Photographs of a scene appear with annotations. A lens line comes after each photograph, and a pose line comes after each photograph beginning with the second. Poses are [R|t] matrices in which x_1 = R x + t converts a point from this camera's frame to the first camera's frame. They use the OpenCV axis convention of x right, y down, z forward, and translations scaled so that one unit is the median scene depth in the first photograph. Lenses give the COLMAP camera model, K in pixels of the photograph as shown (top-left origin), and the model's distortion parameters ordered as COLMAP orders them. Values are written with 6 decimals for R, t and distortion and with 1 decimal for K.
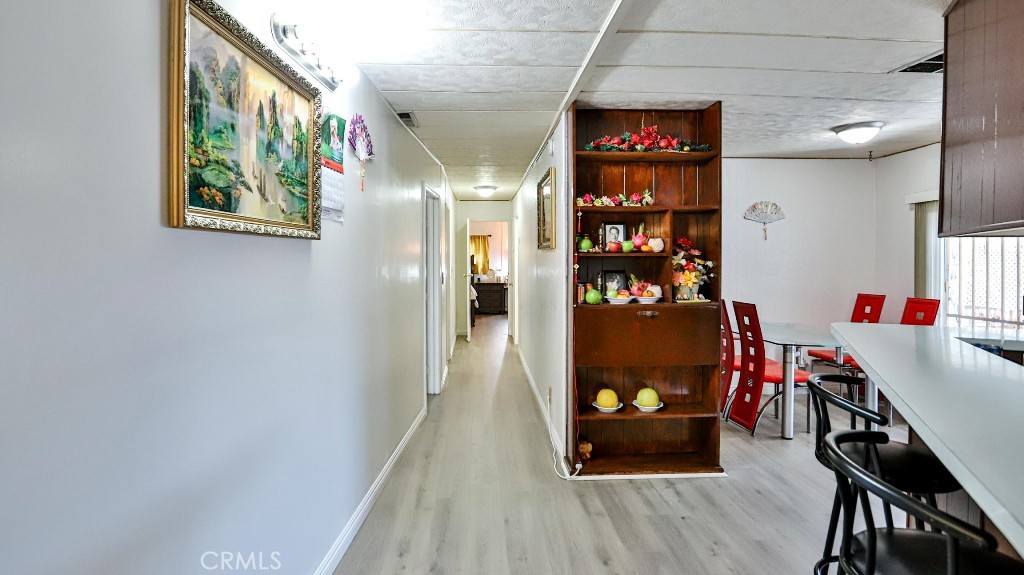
lens RADIAL K [[500.6, 0, 505.4], [0, 500.6, 279.2], [0, 0, 1]] dist [-0.055162, 0.025522]
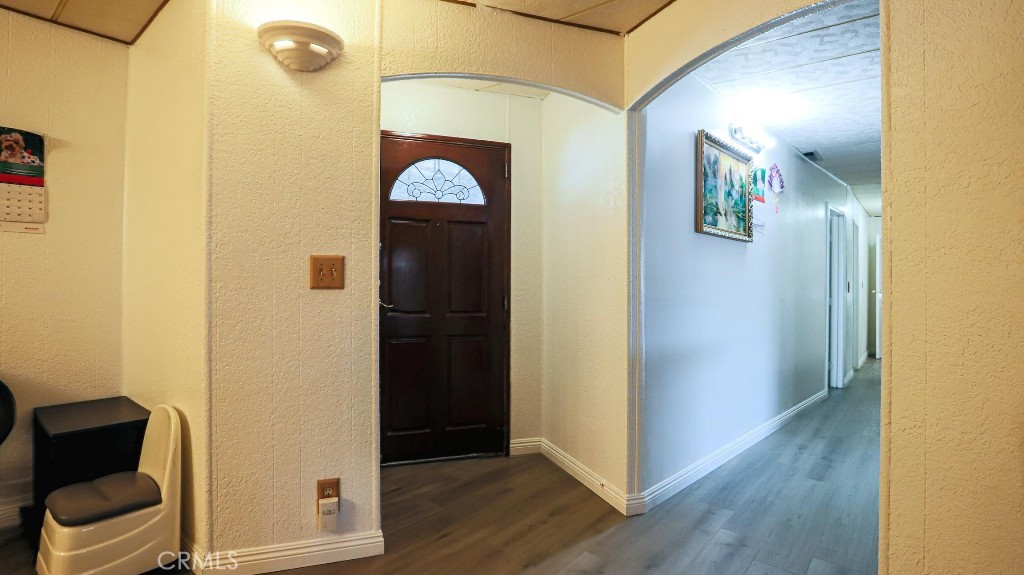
lens RADIAL K [[542.4, 0, 509.6], [0, 542.4, 291.3], [0, 0, 1]] dist [-0.036178, 0.000729]
pose [[0.753227, 0.000610, -0.657760, 0.180988], [-0.031350, 0.998896, -0.034973, 0.148223], [0.657013, 0.046964, 0.752415, -0.776870]]
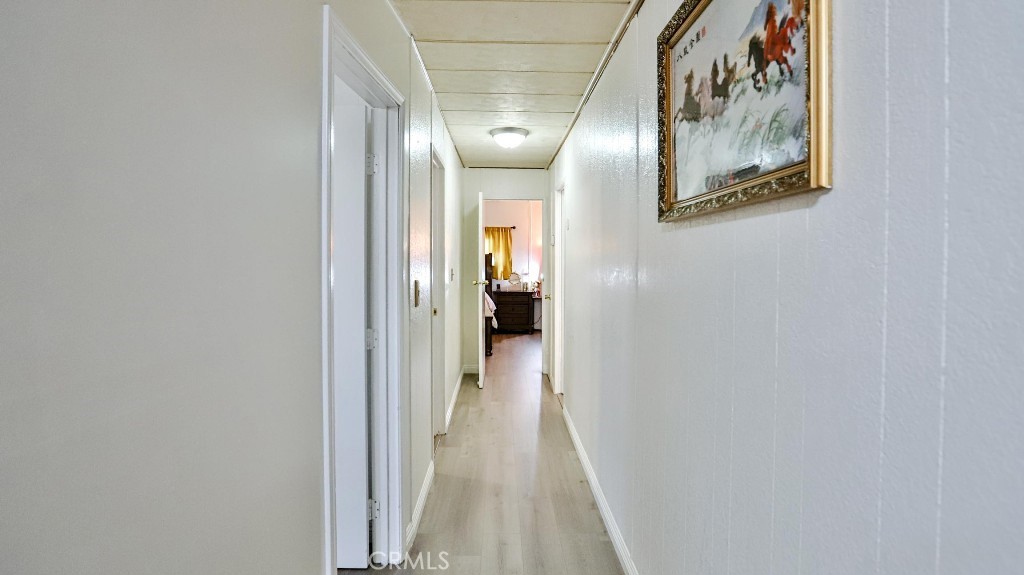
lens RADIAL K [[500.6, 0, 505.4], [0, 500.6, 279.2], [0, 0, 1]] dist [-0.055162, 0.025522]
pose [[0.999112, 0.004620, -0.041889, -0.050383], [-0.004850, 0.999974, -0.005380, -0.026482], [0.041863, 0.005578, 0.999108, 1.128194]]
